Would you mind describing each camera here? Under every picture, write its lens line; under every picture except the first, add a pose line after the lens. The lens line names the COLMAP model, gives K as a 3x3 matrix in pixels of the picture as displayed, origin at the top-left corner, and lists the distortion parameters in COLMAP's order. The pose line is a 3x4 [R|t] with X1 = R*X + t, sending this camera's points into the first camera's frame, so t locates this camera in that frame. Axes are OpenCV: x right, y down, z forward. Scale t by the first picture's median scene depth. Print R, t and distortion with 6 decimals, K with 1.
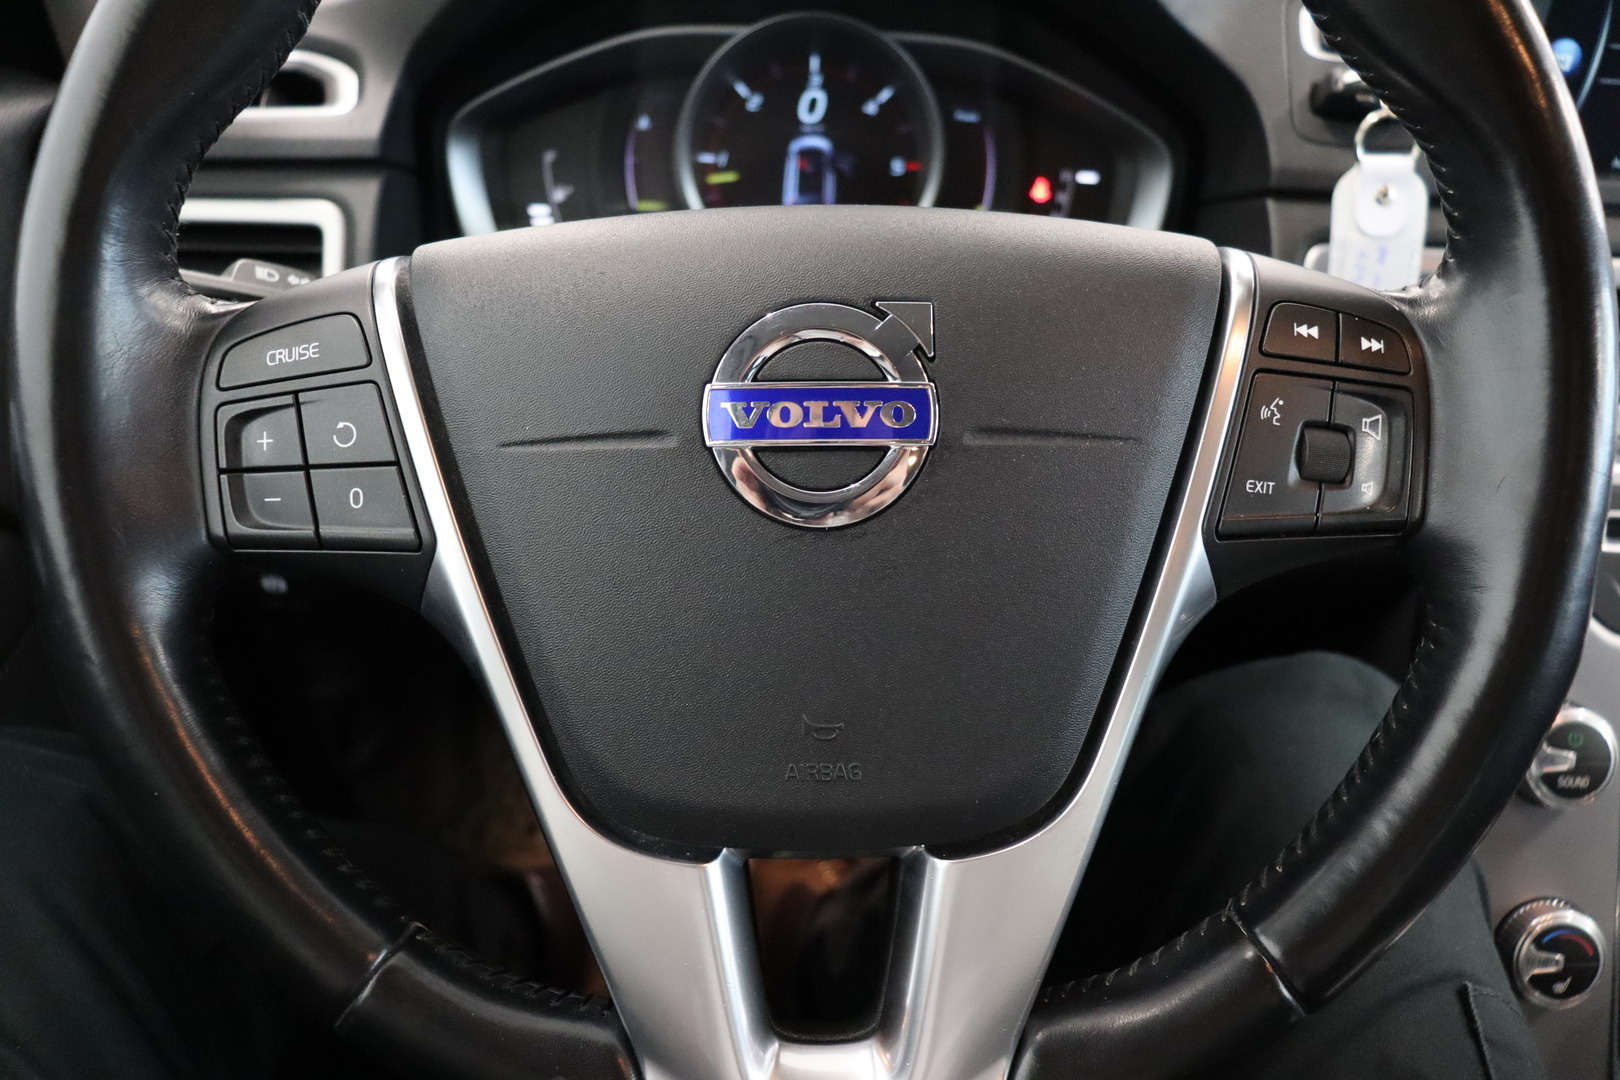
lens RADIAL K [[1244.9, 0, 810.0], [0, 1244.9, 540.0], [0, 0, 1]] dist [-0.108346, 0.001022]
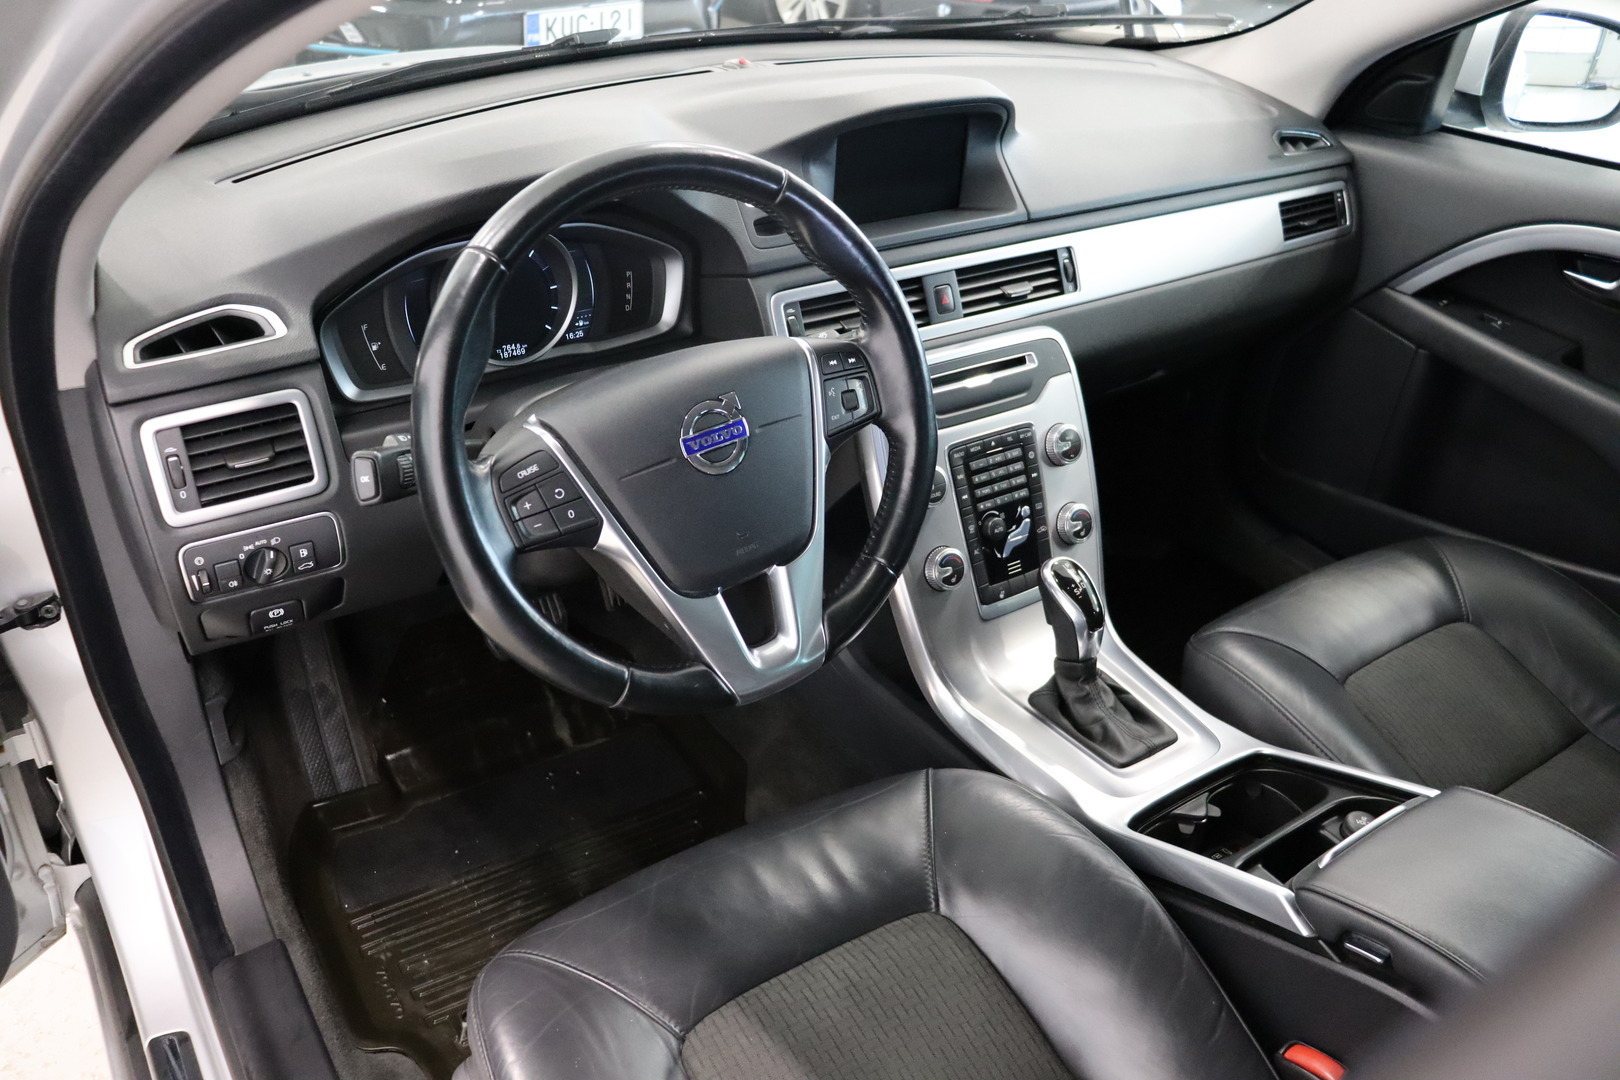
lens RADIAL K [[1244.9, 0, 810.0], [0, 1244.9, 540.0], [0, 0, 1]] dist [-0.108346, 0.001022]
pose [[0.817710, -0.325380, 0.474846, -1.243648], [0.277292, 0.945552, 0.170412, -0.297645], [-0.504440, -0.007677, 0.863413, -1.629419]]
